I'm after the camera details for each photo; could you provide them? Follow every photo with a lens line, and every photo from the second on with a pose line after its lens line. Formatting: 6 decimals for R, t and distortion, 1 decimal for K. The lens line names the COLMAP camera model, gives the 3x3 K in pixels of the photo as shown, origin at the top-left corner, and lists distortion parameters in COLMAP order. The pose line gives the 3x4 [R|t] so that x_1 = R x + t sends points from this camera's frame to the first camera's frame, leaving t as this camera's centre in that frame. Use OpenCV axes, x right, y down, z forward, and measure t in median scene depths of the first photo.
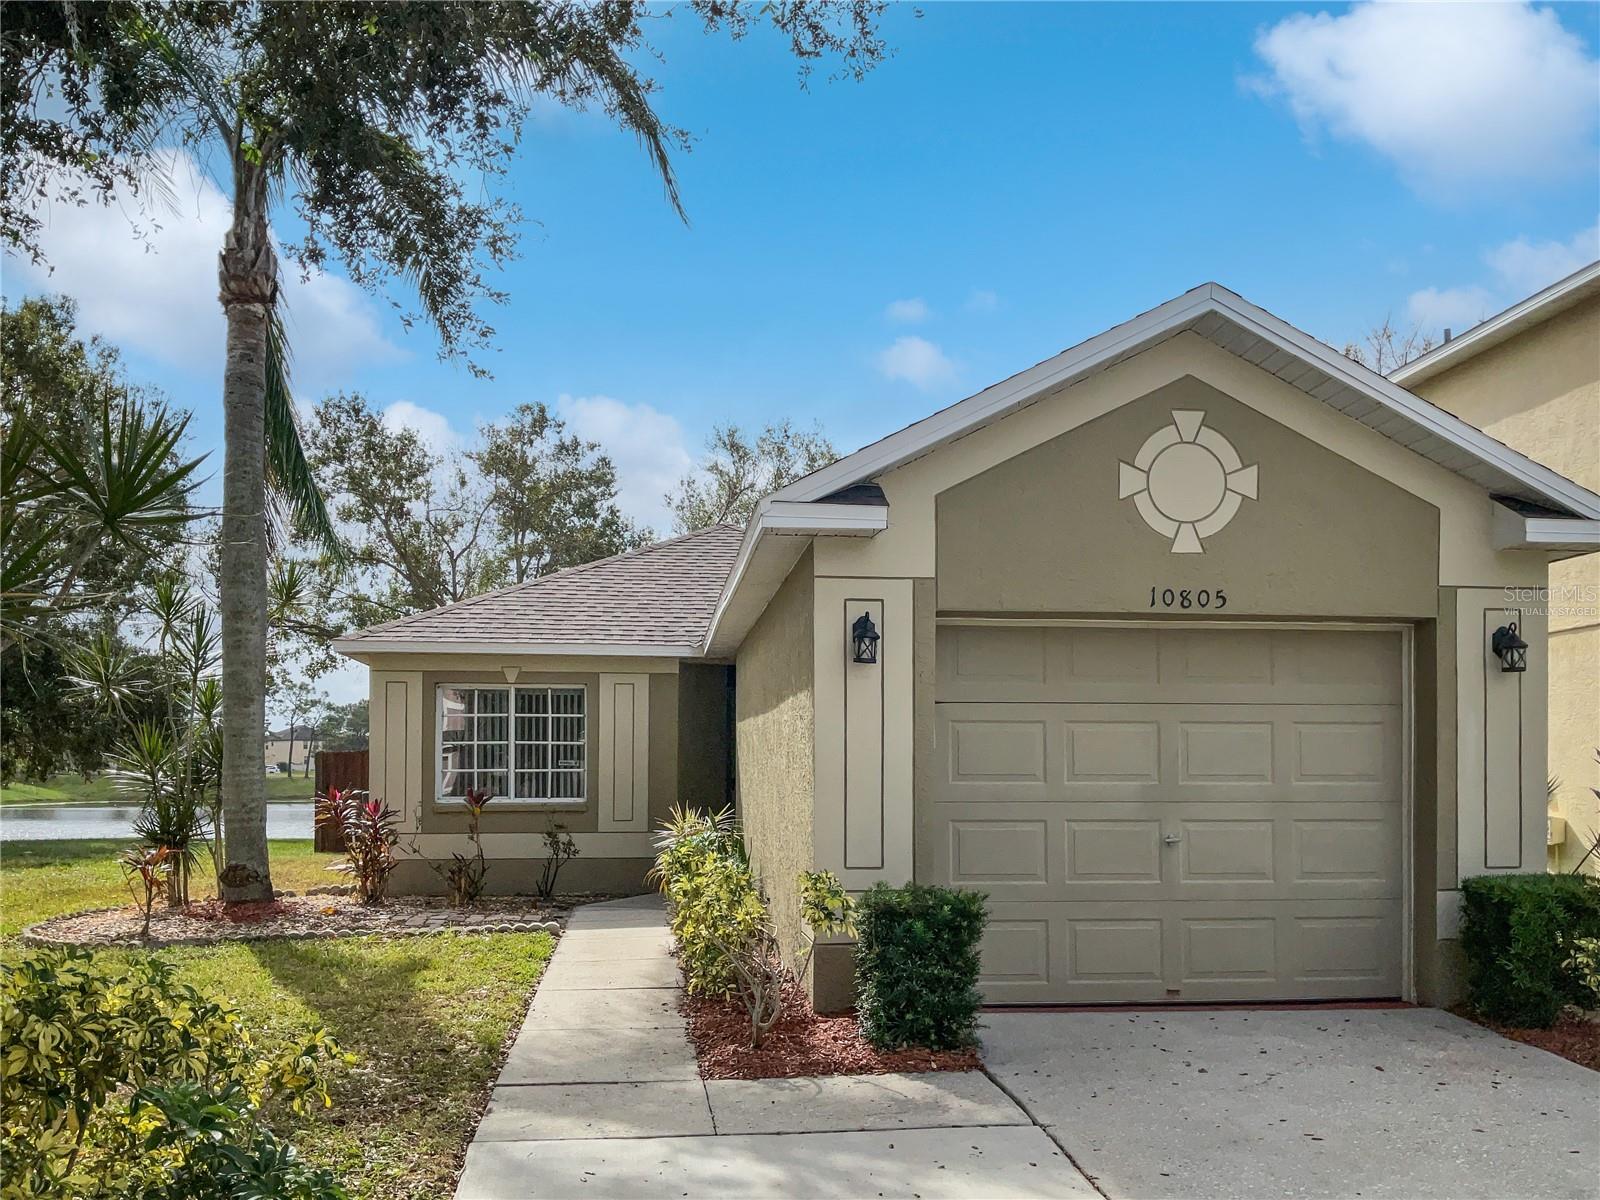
lens RADIAL K [[1383.9, 0, 807.1], [0, 1383.9, 656.8], [0, 0, 1]] dist [0.088571, -0.149873]
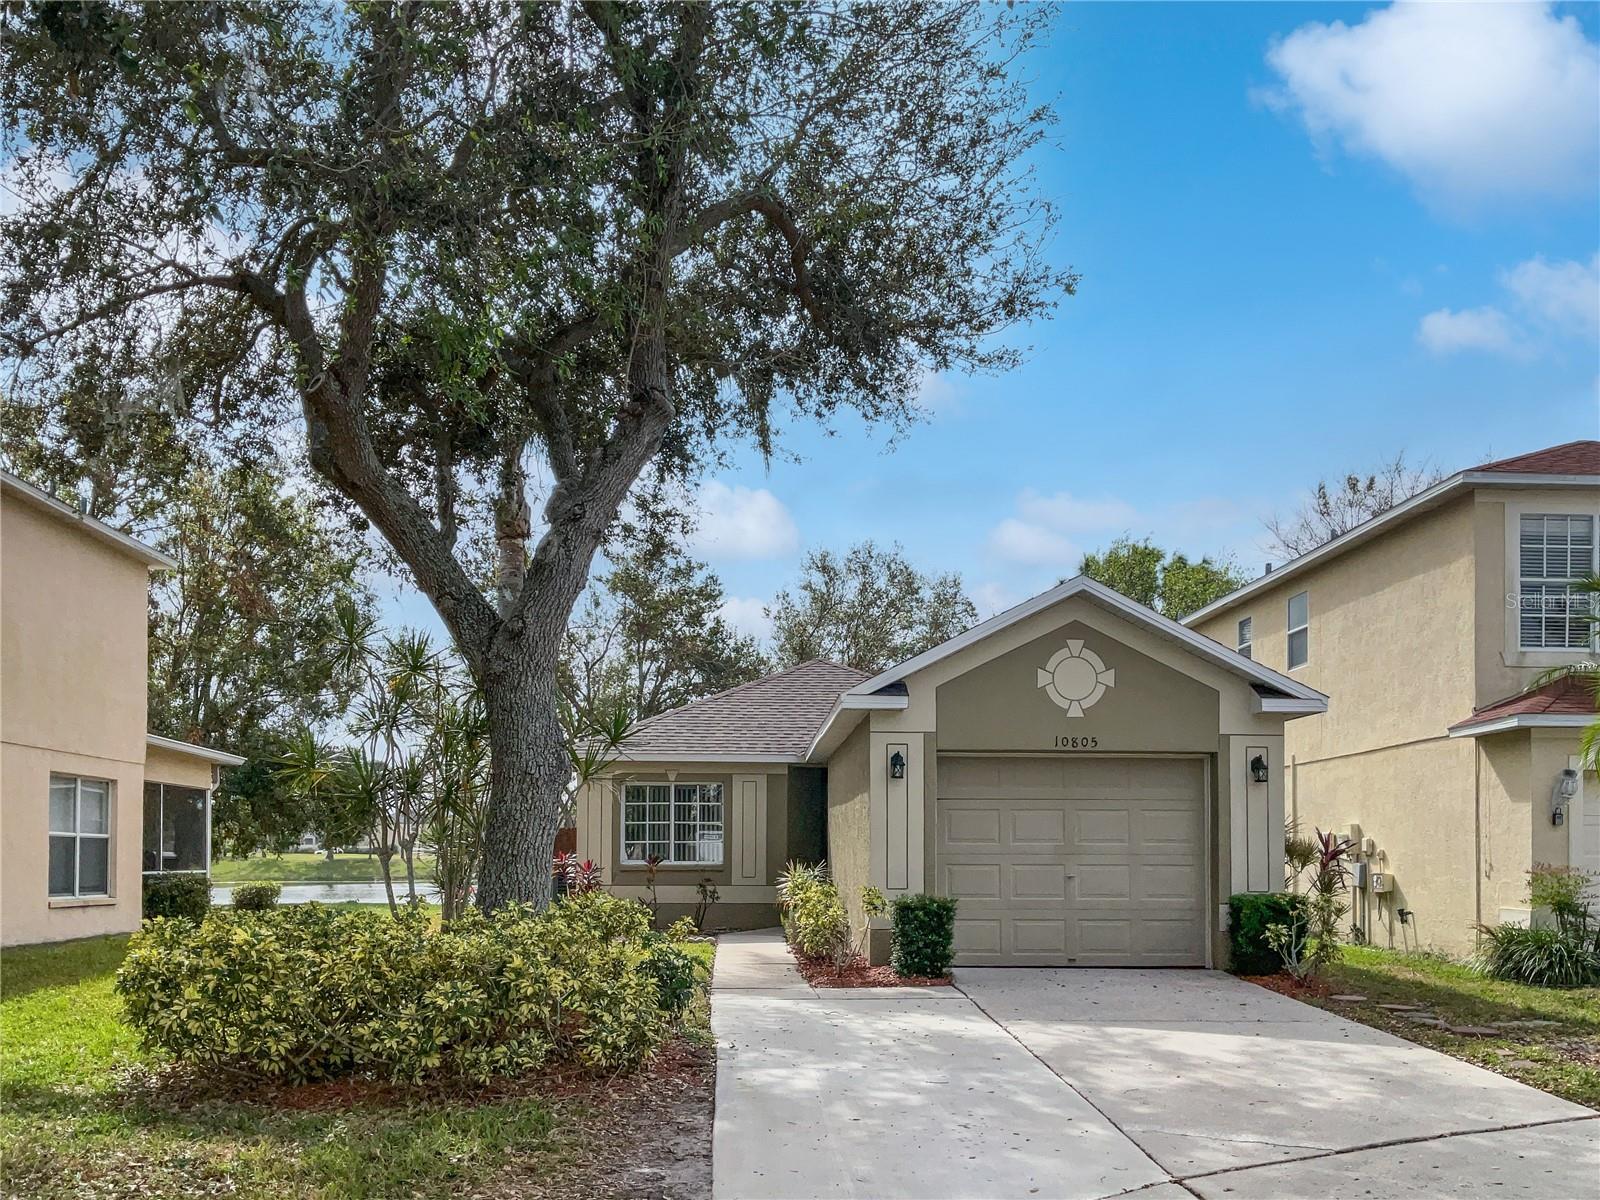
lens RADIAL K [[1383.9, 0, 823.6], [0, 1383.9, 679.8], [0, 0, 1]] dist [0.088571, -0.149873]
pose [[0.998567, -0.006280, -0.053144, 0.039801], [0.004032, 0.999097, -0.042297, -0.046569], [0.053361, 0.042022, 0.997691, -0.810841]]
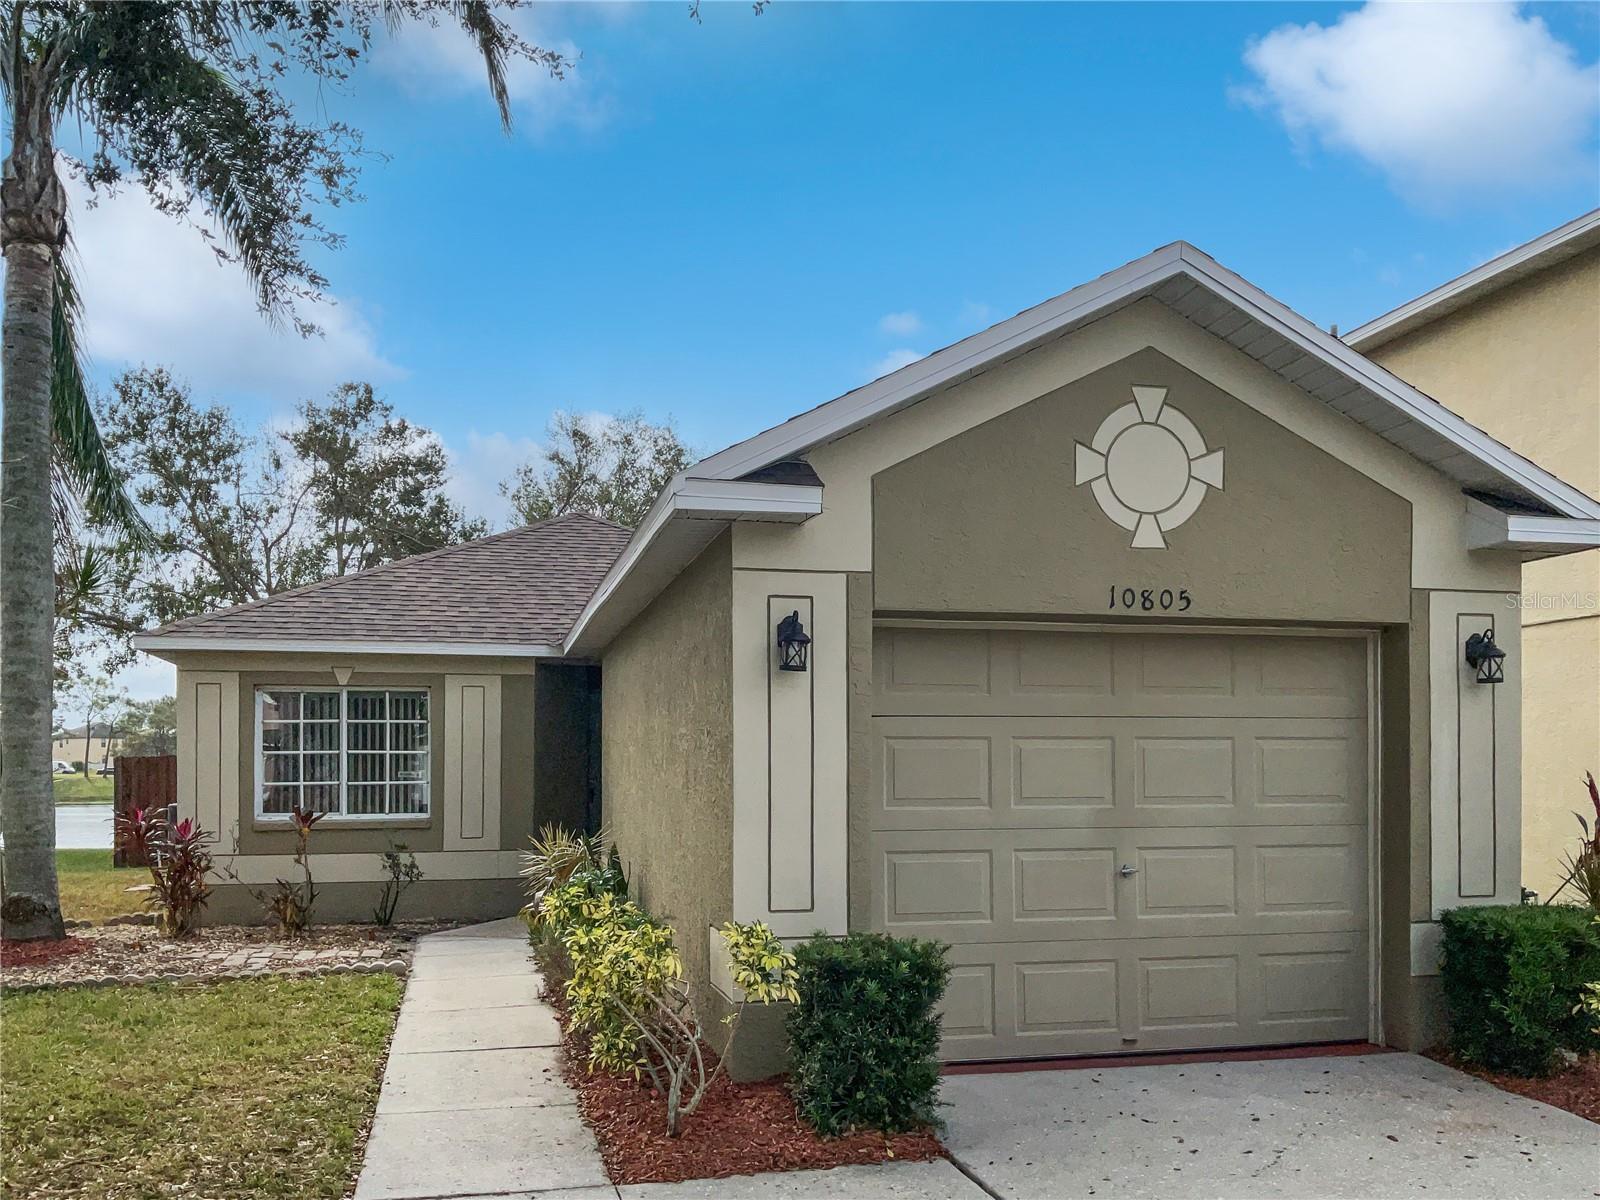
lens RADIAL K [[1383.9, 0, 801.1], [0, 1383.9, 682.4], [0, 0, 1]] dist [0.088571, -0.149873]
pose [[0.993081, 0.003159, 0.117386, -0.049235], [-0.005569, 0.999780, 0.020212, -0.005471], [-0.117297, -0.020726, 0.992881, 0.141355]]
